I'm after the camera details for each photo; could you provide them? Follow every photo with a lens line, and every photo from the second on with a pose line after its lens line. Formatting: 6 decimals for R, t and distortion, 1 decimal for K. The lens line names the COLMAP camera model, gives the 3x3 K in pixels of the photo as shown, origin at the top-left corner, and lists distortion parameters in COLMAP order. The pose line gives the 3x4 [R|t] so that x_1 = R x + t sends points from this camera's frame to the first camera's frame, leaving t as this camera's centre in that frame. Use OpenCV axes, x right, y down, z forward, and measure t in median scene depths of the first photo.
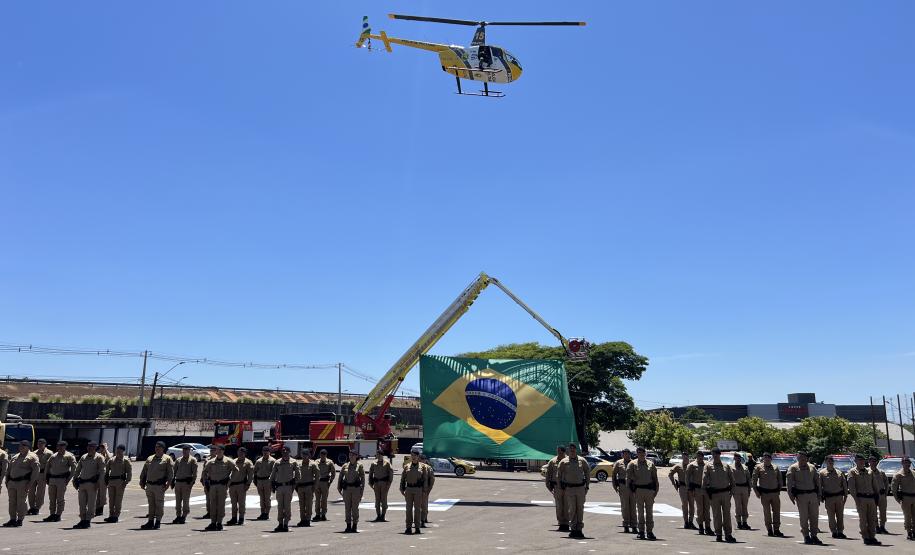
lens RADIAL K [[690.0, 0, 452.6], [0, 690.0, 279.3], [0, 0, 1]] dist [0.049997, -0.050409]
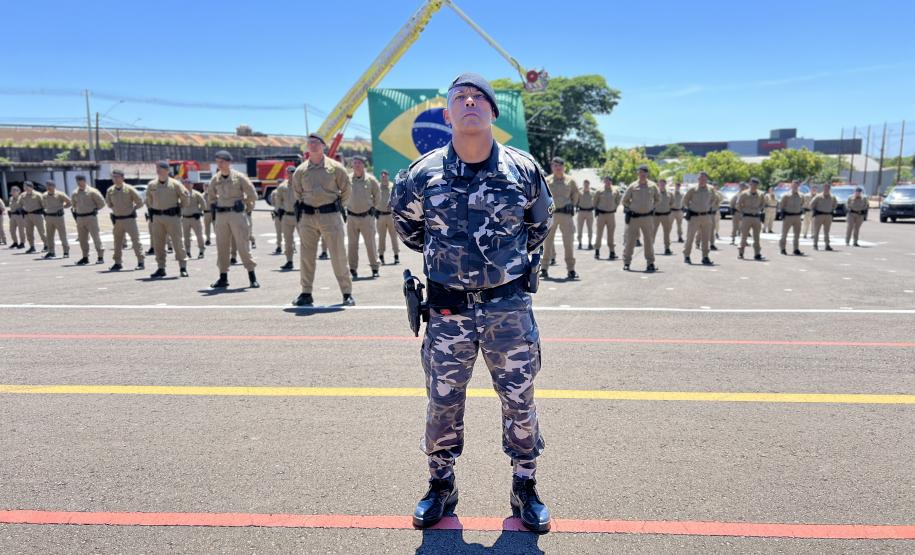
lens RADIAL K [[690.7, 0, 457.5], [0, 690.7, 277.5], [0, 0, 1]] dist [0.044913, -0.033538]
pose [[0.999591, -0.019069, 0.021328, 0.031892], [0.010222, 0.934330, 0.356263, 0.010033], [-0.026721, -0.355899, 0.934142, 0.022862]]
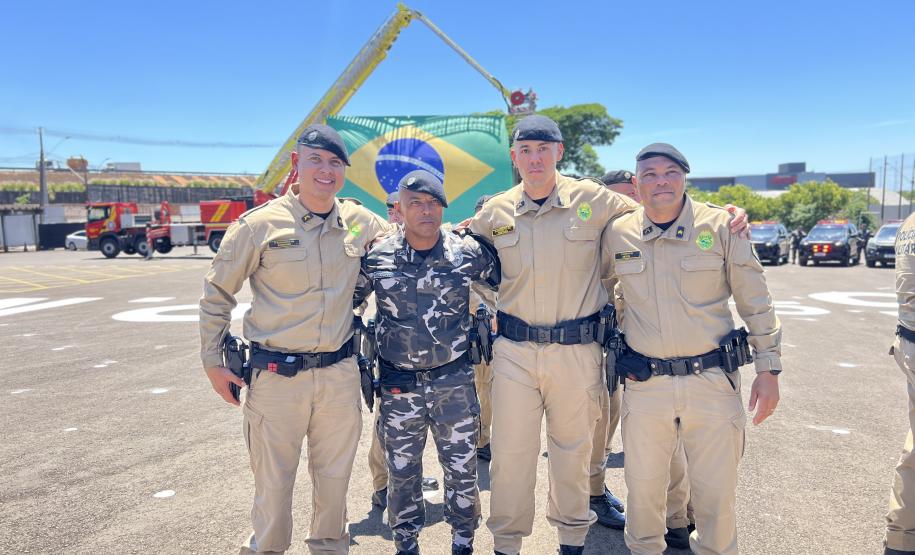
lens RADIAL K [[690.0, 0, 452.6], [0, 690.0, 279.3], [0, 0, 1]] dist [0.049997, -0.050409]
pose [[0.999580, -0.028106, 0.007120, 0.056741], [0.024566, 0.951443, 0.306843, 0.030362], [-0.015398, -0.306539, 0.951734, 0.116626]]
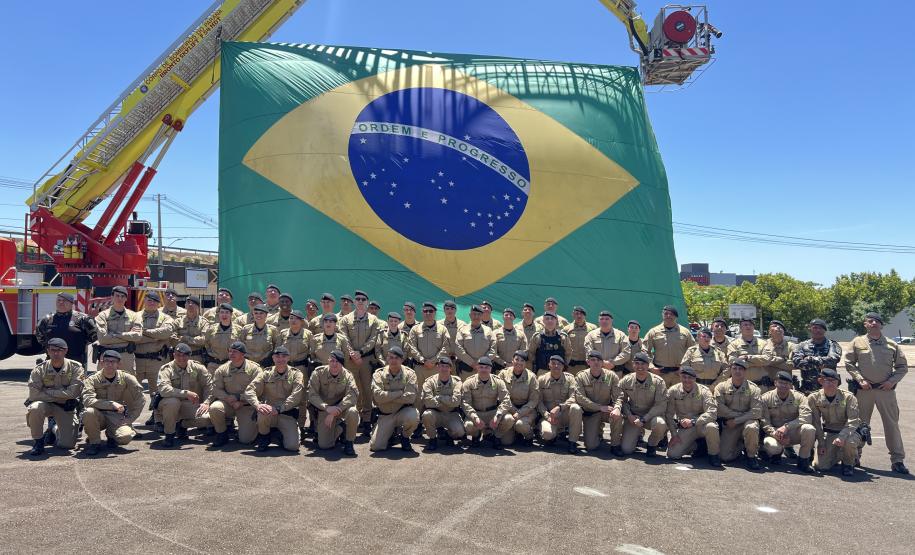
lens RADIAL K [[683.4, 0, 470.9], [0, 683.4, 286.5], [0, 0, 1]] dist [0.028114, -0.007085]
pose [[0.981563, 0.013818, 0.190637, 0.006272], [-0.050269, 0.980933, 0.187731, 0.101132], [-0.184408, -0.193853, 0.963543, 0.405849]]
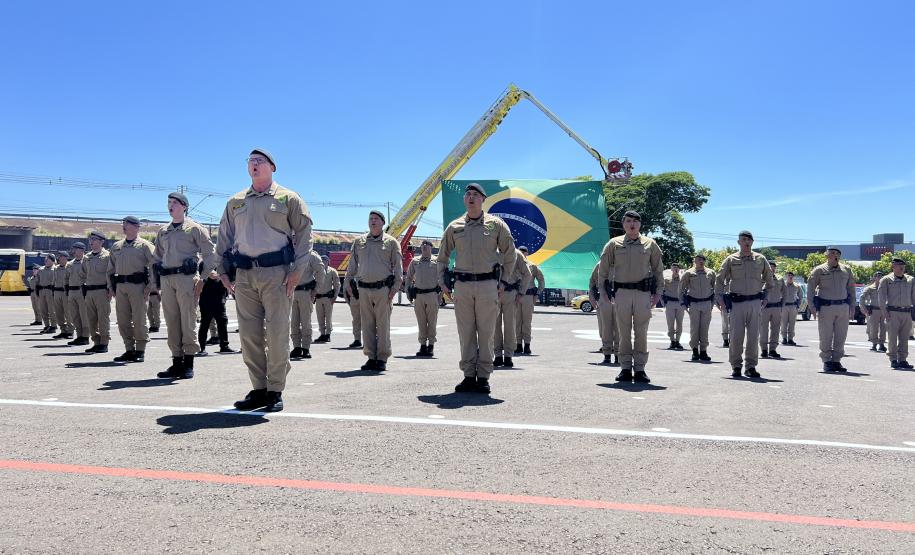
lens RADIAL K [[690.0, 0, 452.6], [0, 690.0, 279.3], [0, 0, 1]] dist [0.049997, -0.050409]
pose [[0.994953, 0.004019, -0.100259, 0.037764], [0.018136, 0.975538, 0.219081, 0.024139], [0.098687, -0.219794, 0.970542, 0.058571]]
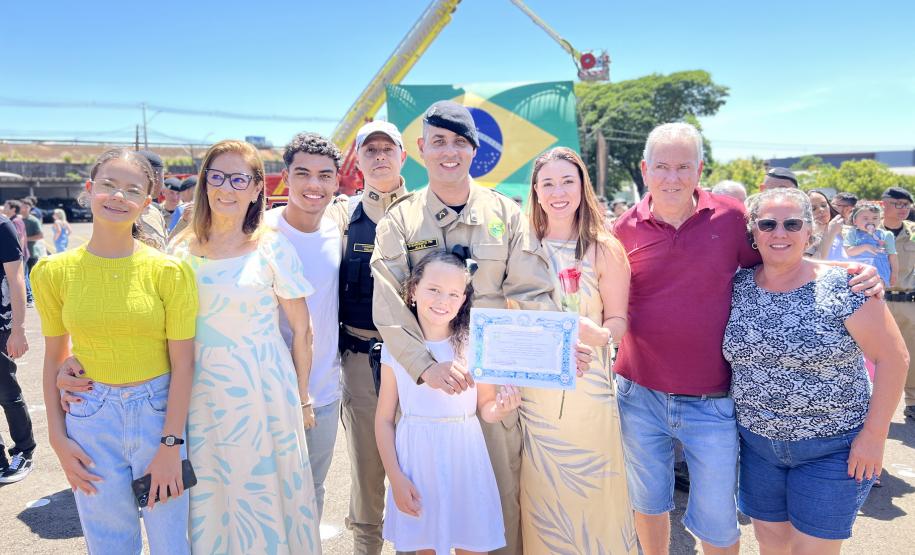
lens RADIAL K [[690.0, 0, 452.6], [0, 690.0, 279.3], [0, 0, 1]] dist [0.049997, -0.050409]
pose [[0.988274, 0.002162, -0.152675, 0.092155], [0.049308, 0.941810, 0.332510, 0.039349], [0.144510, -0.336139, 0.930660, 0.146731]]
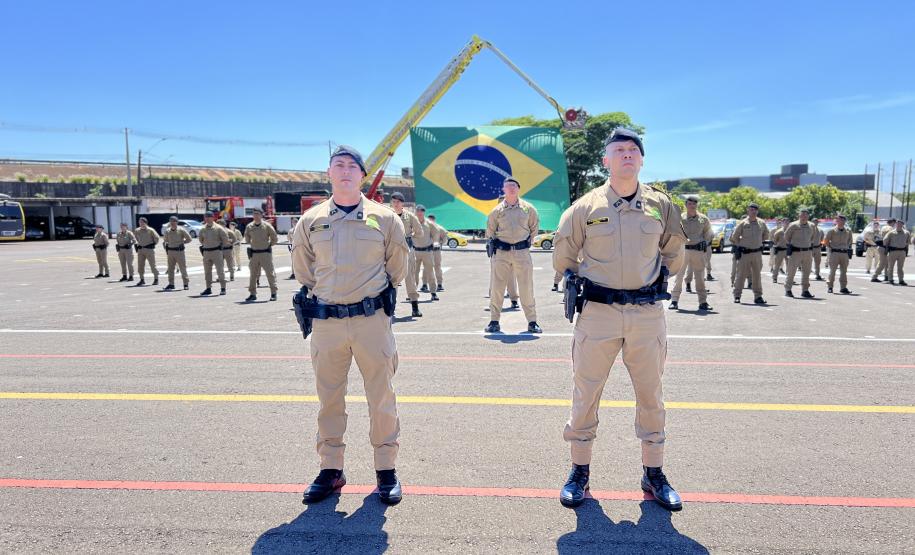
lens RADIAL K [[690.0, 0, 452.6], [0, 690.0, 279.3], [0, 0, 1]] dist [0.049997, -0.050409]
pose [[0.999867, -0.015040, 0.006375, 0.002108], [0.012295, 0.949846, 0.312475, 0.006784], [-0.010755, -0.312355, 0.949905, 0.013779]]
